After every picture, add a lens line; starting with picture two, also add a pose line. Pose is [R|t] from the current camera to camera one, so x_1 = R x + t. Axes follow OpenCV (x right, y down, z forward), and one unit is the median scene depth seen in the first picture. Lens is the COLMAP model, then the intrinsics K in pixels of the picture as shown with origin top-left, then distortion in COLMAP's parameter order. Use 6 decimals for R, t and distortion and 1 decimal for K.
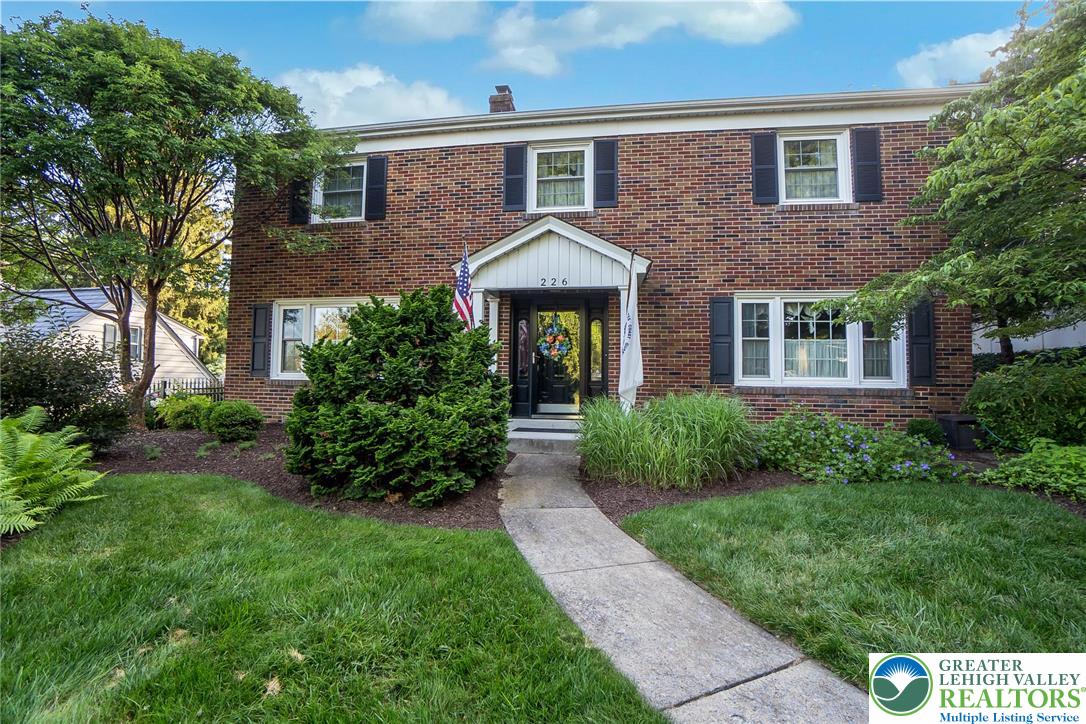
lens RADIAL K [[480.7, 0, 540.5], [0, 480.7, 361.9], [0, 0, 1]] dist [-0.004755, 0.000396]
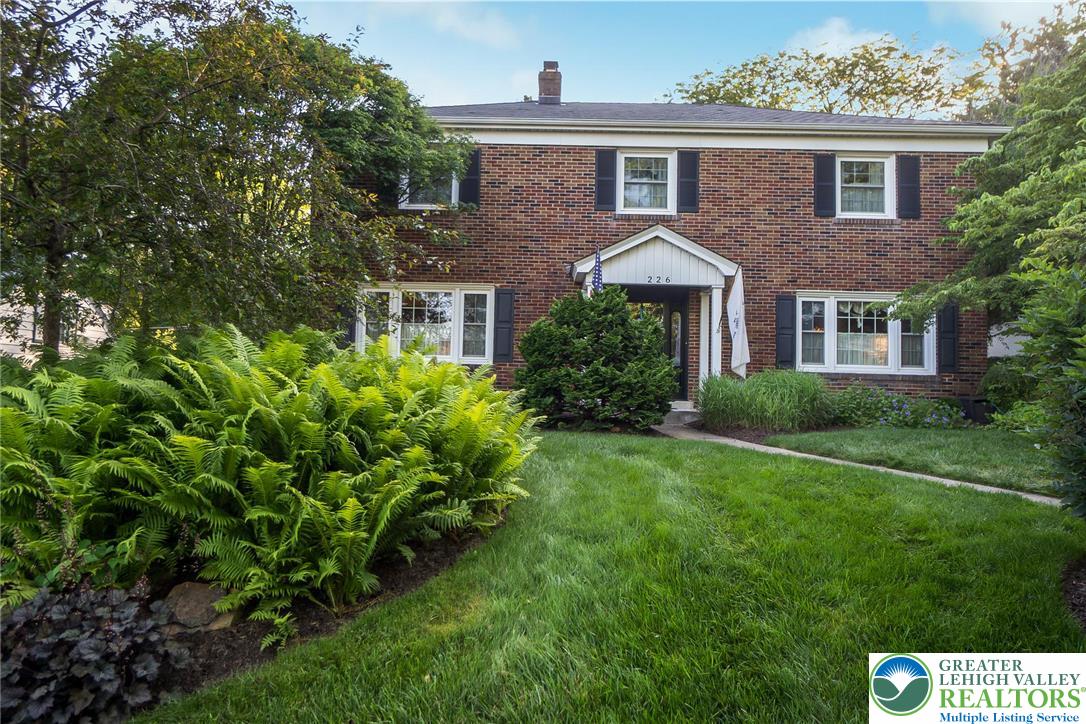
lens RADIAL K [[702.5, 0, 544.1], [0, 702.5, 363.6], [0, 0, 1]] dist [0.080328, -0.002340]
pose [[0.989212, 0.017909, 0.145389, -0.451711], [-0.017280, 0.999835, -0.005589, 0.050389], [-0.145465, 0.003016, 0.989359, -0.616054]]
